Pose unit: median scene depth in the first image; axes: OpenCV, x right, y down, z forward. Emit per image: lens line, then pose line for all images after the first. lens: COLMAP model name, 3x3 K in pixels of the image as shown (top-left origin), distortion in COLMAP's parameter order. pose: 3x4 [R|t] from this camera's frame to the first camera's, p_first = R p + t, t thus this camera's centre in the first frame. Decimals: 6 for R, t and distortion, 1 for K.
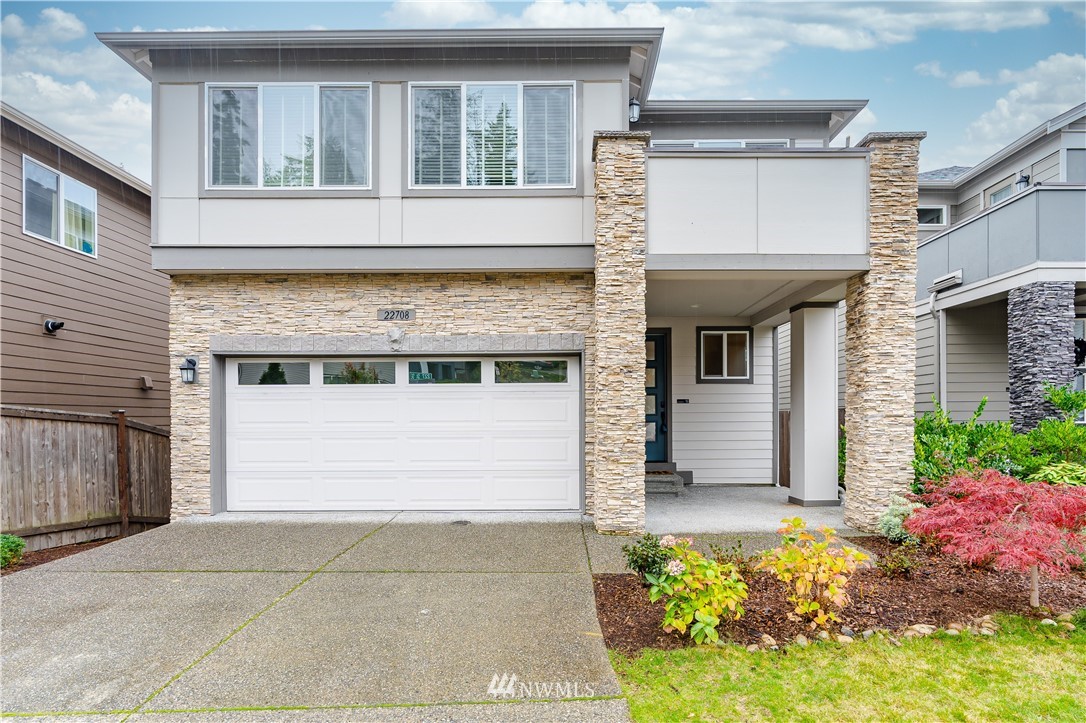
lens RADIAL K [[549.9, 0, 541.7], [0, 549.9, 438.2], [0, 0, 1]] dist [-0.004613, -0.000689]
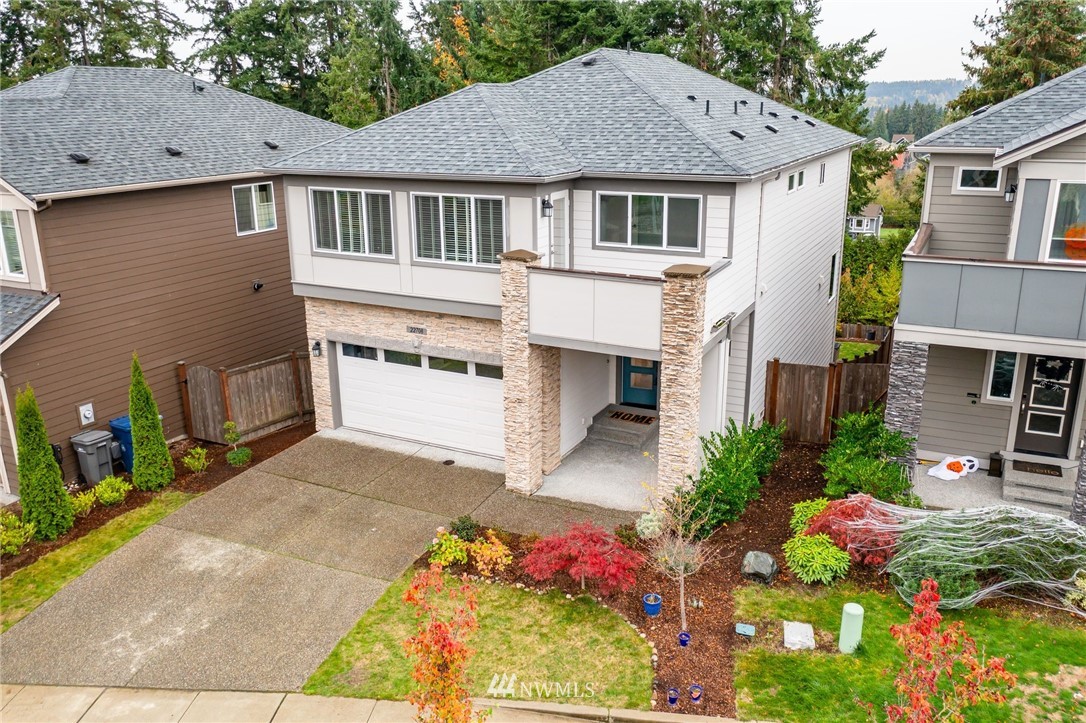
lens RADIAL K [[864.1, 0, 543.0], [0, 864.1, 361.5], [0, 0, 1]] dist [-0.013239, 0.007922]
pose [[0.892407, 0.124657, -0.433671, 1.164442], [0.006009, 0.957715, 0.287655, -0.861034], [0.451192, -0.259311, 0.853923, -0.996114]]
